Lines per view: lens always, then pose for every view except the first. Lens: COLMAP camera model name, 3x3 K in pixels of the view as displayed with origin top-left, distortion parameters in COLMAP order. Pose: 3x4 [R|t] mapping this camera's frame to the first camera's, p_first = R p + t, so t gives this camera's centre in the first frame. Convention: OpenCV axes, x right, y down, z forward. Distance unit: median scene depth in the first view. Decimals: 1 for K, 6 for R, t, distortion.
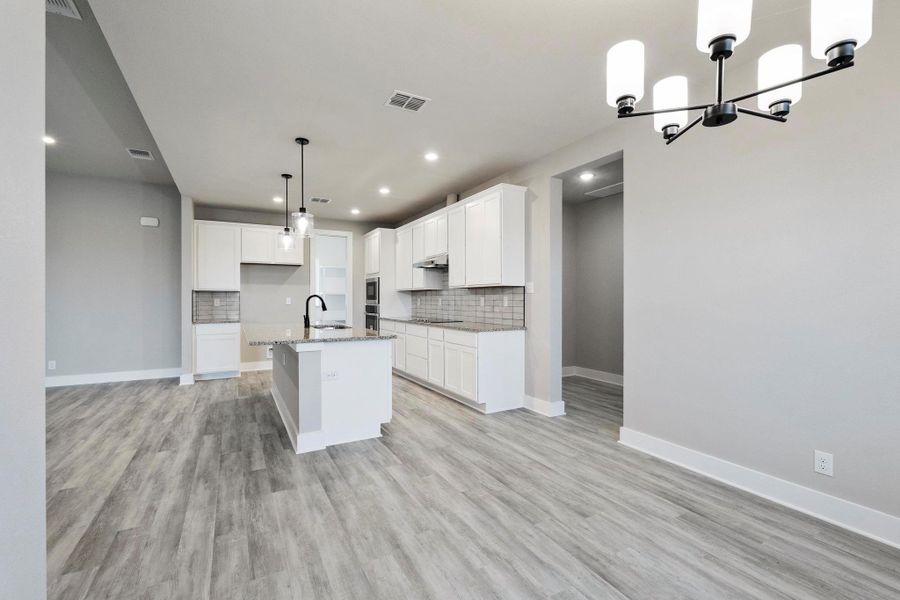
lens RADIAL K [[398.4, 0, 453.7], [0, 398.4, 297.4], [0, 0, 1]] dist [-0.003333, -0.000599]
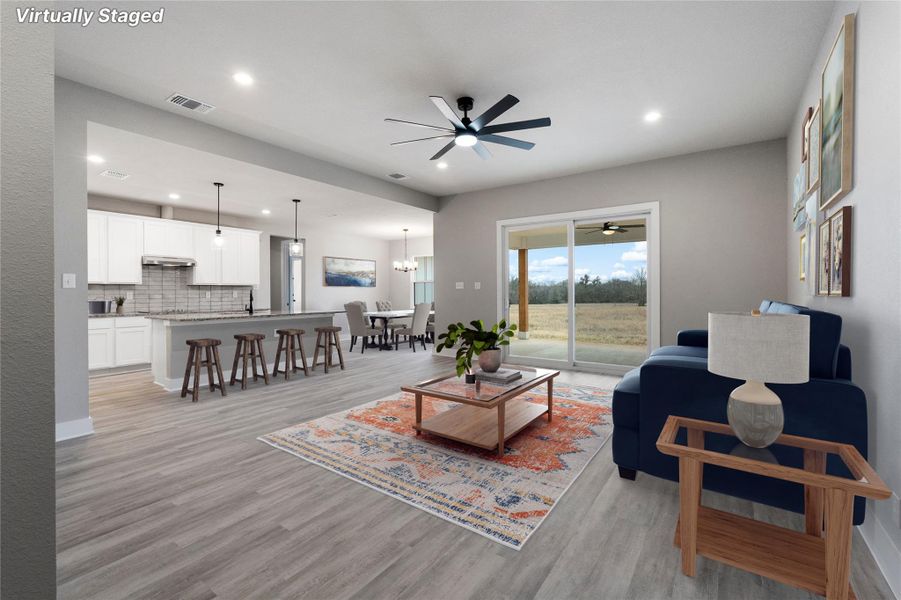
lens RADIAL K [[398.9, 0, 453.5], [0, 398.9, 300.1], [0, 0, 1]] dist [-0.003333, -0.000599]
pose [[-0.459606, -0.015413, 0.887989, -1.593909], [-0.000728, 0.999856, 0.016978, 0.004266], [-0.888123, 0.007157, -0.459551, 0.855892]]
